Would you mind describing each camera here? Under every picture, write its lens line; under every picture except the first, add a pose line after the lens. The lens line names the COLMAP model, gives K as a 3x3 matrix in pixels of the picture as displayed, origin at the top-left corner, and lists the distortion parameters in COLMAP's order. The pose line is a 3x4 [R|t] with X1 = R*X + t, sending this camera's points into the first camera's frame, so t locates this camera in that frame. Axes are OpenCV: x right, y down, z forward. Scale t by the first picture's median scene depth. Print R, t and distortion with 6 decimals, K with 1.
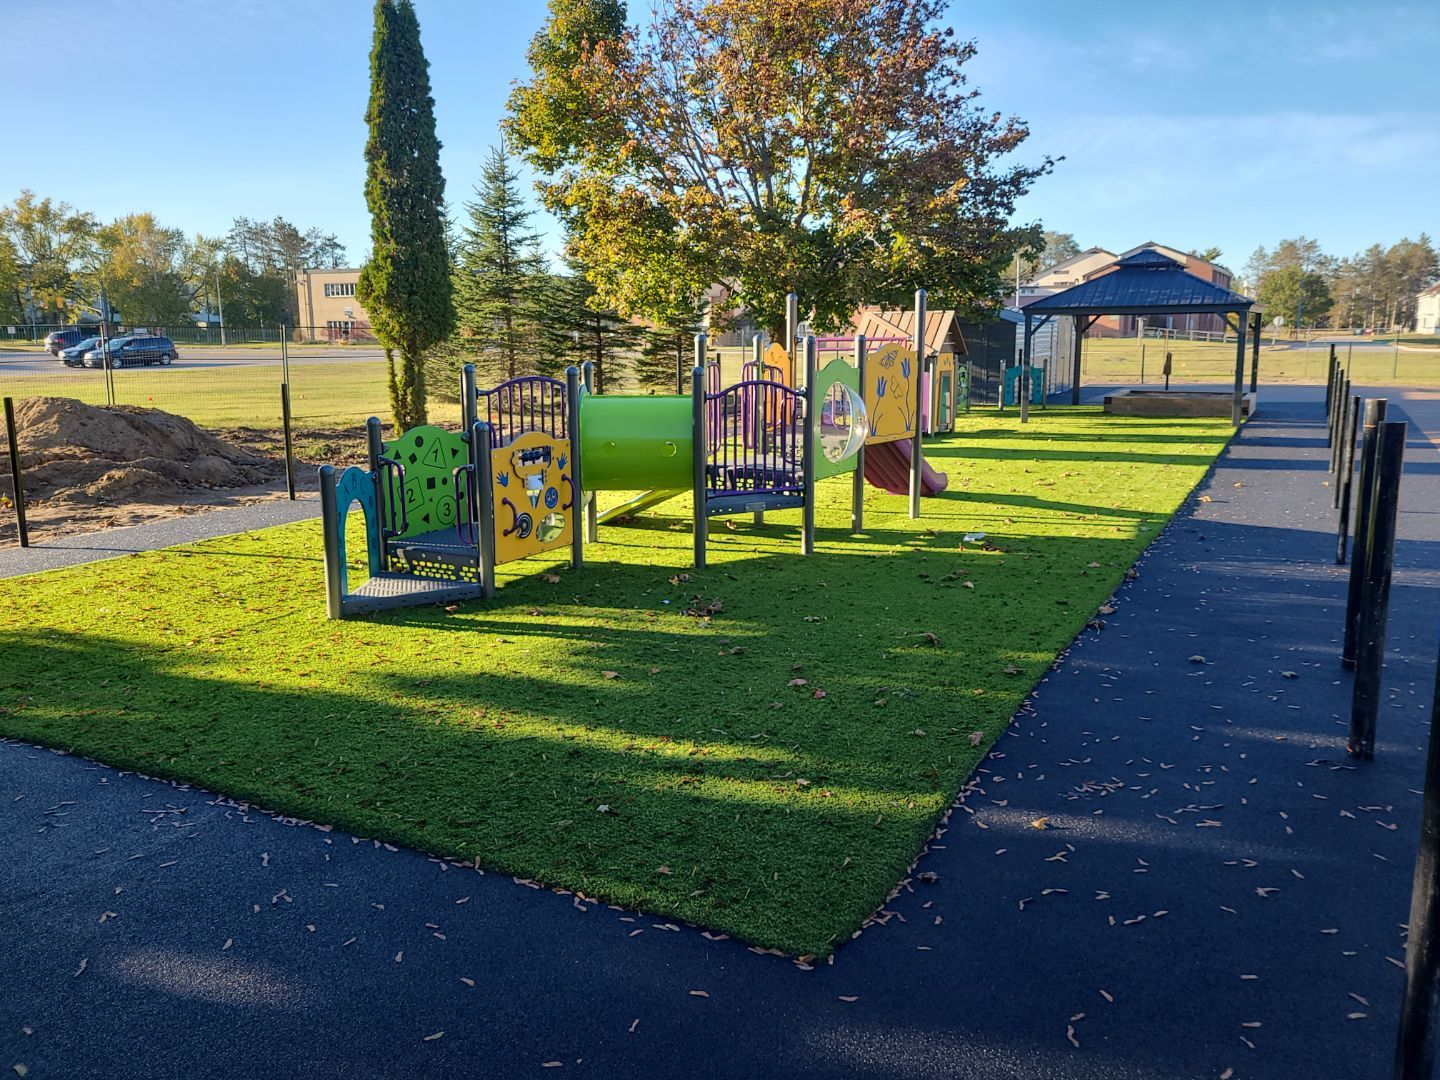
lens RADIAL K [[1117.2, 0, 719.8], [0, 1117.2, 541.4], [0, 0, 1]] dist [0.001195, 0.001948]
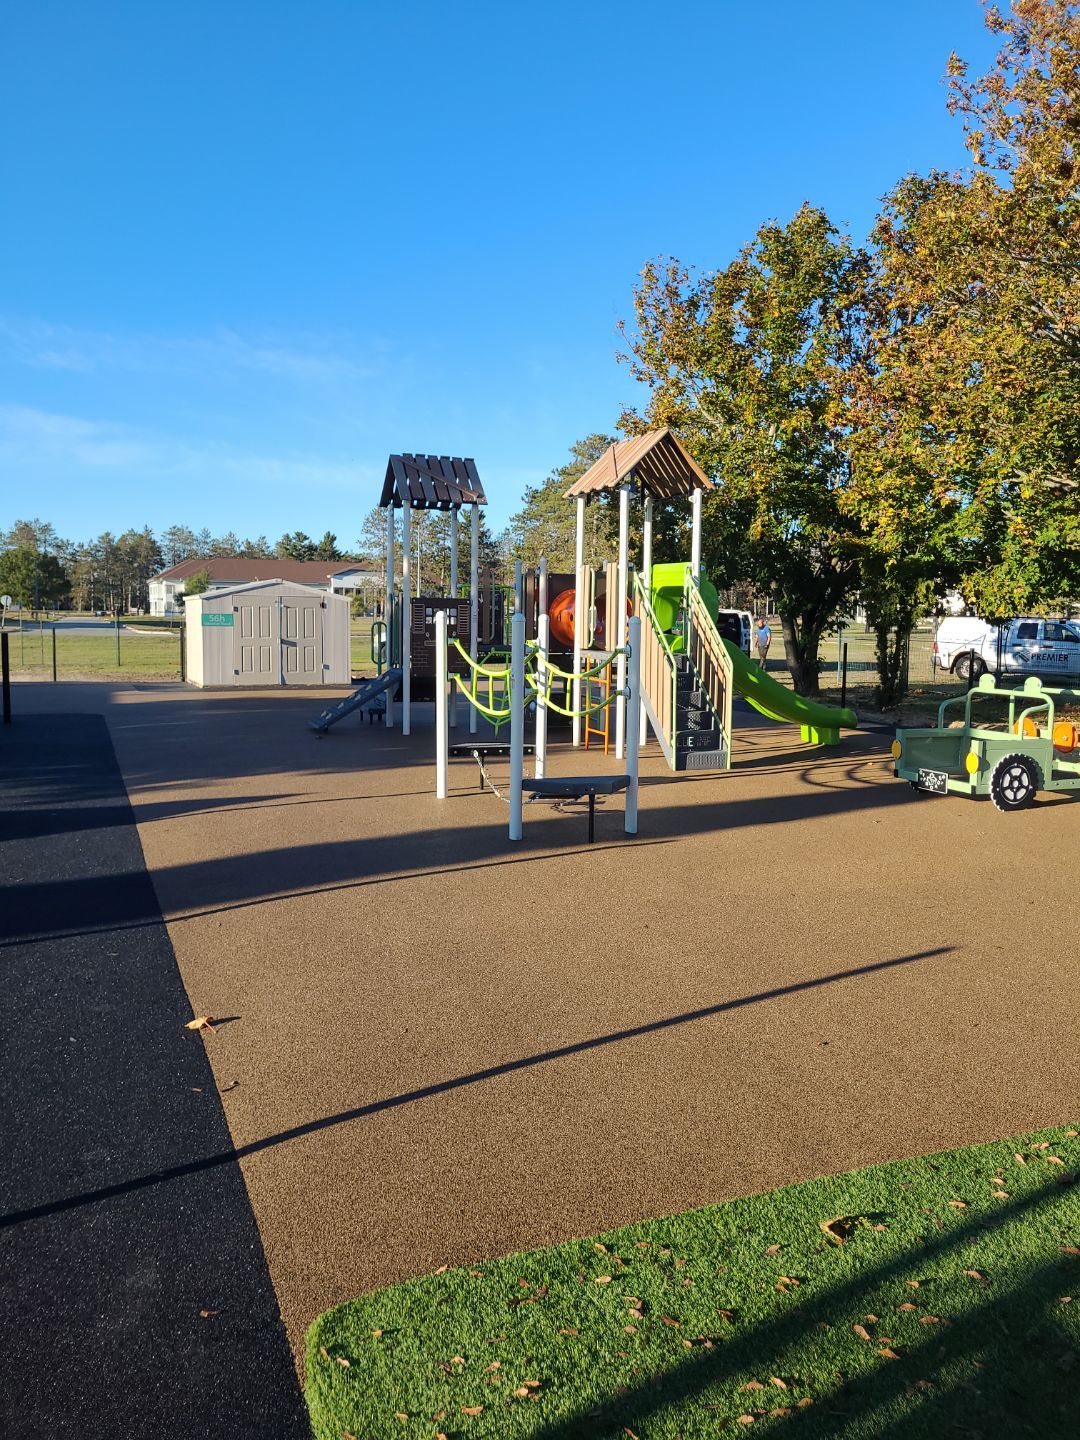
lens RADIAL K [[1014.0, 0, 541.1], [0, 1014.0, 721.7], [0, 0, 1]] dist [0.001678, 0.000137]
pose [[0.614701, -0.062744, 0.786261, 0.075156], [0.124357, 0.992073, -0.018055, -0.019636], [-0.778895, 0.108876, 0.617631, 0.108103]]
